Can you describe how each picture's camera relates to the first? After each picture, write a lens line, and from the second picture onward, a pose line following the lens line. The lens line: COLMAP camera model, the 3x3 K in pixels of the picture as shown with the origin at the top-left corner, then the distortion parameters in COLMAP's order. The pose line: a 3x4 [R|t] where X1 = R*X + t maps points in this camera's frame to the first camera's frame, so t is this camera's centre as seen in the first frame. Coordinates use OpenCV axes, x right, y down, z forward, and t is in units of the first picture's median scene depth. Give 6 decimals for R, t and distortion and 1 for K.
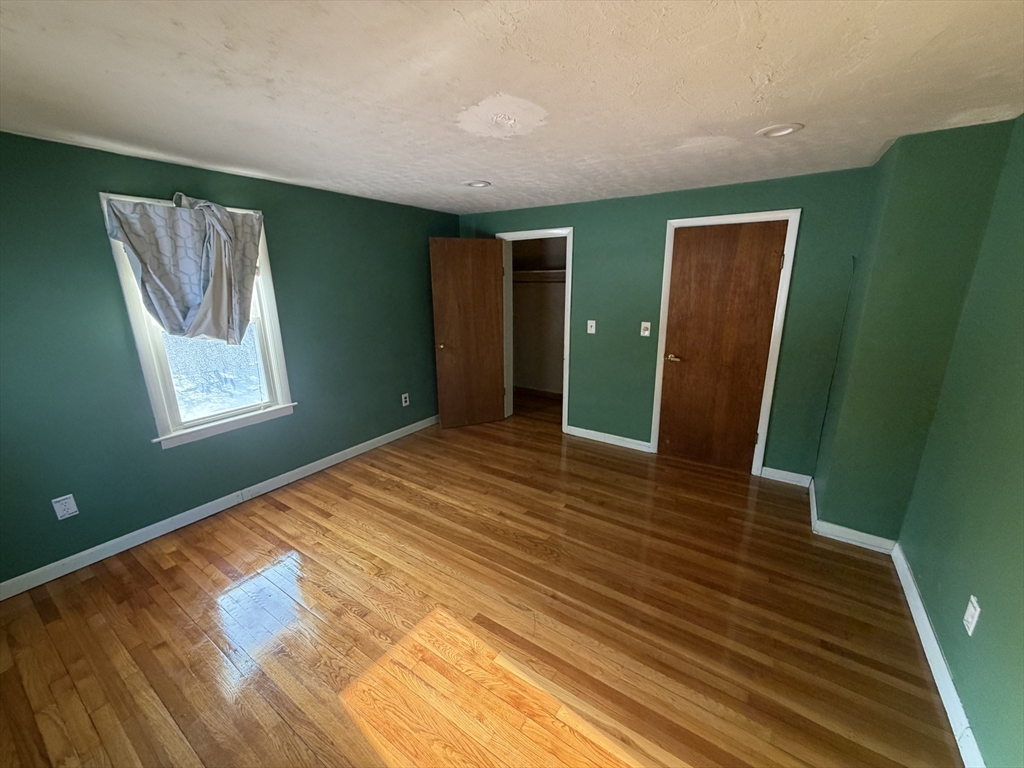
lens RADIAL K [[411.0, 0, 507.1], [0, 411.0, 385.8], [0, 0, 1]] dist [0.000325, 0.000225]
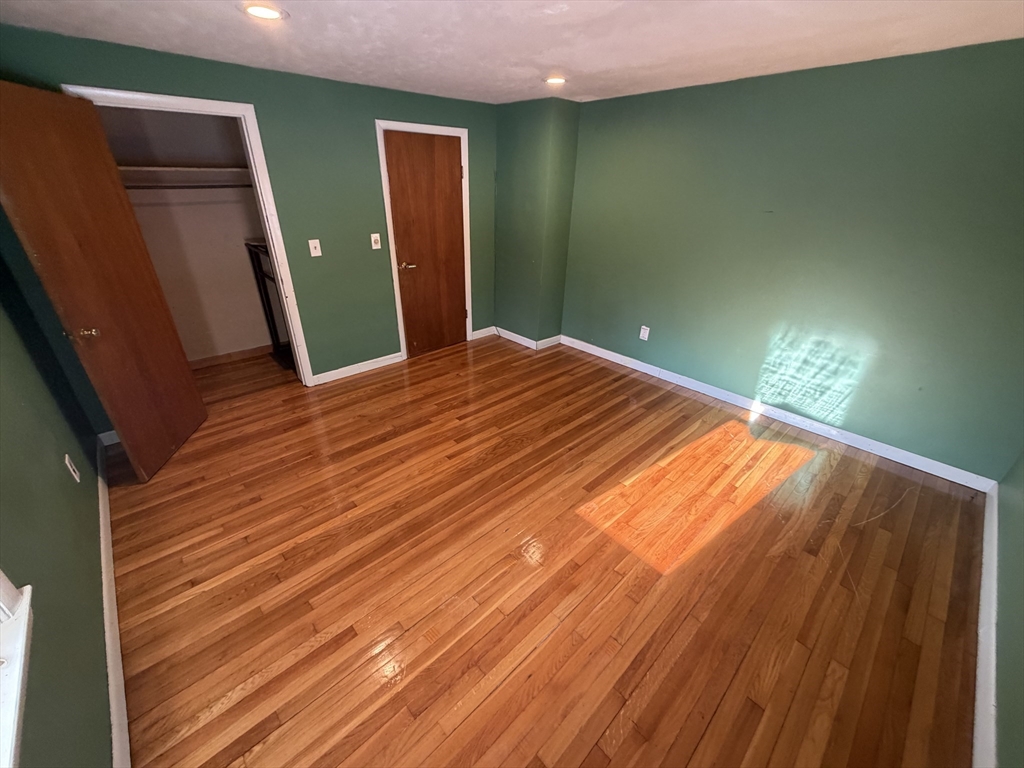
lens RADIAL K [[411.0, 0, 511.1], [0, 411.0, 386.6], [0, 0, 1]] dist [0.000325, 0.000225]
pose [[0.213152, -0.432227, 0.876211, -0.806968], [0.229124, 0.893925, 0.385227, -0.179723], [-0.949773, 0.118649, 0.289576, 0.622599]]
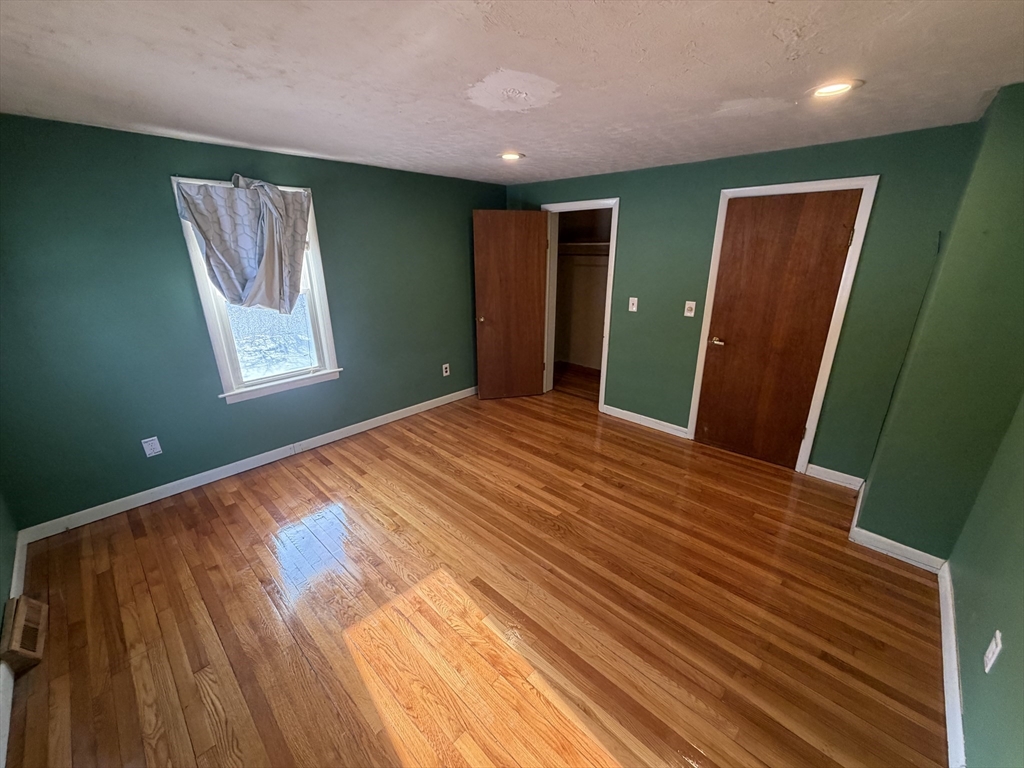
lens RADIAL K [[411.0, 0, 506.5], [0, 411.0, 385.9], [0, 0, 1]] dist [0.000325, 0.000225]
pose [[0.985927, 0.058199, -0.156721, 0.110887], [-0.046535, 0.995937, 0.077096, -0.021324], [0.160572, -0.068718, 0.984629, -0.006523]]
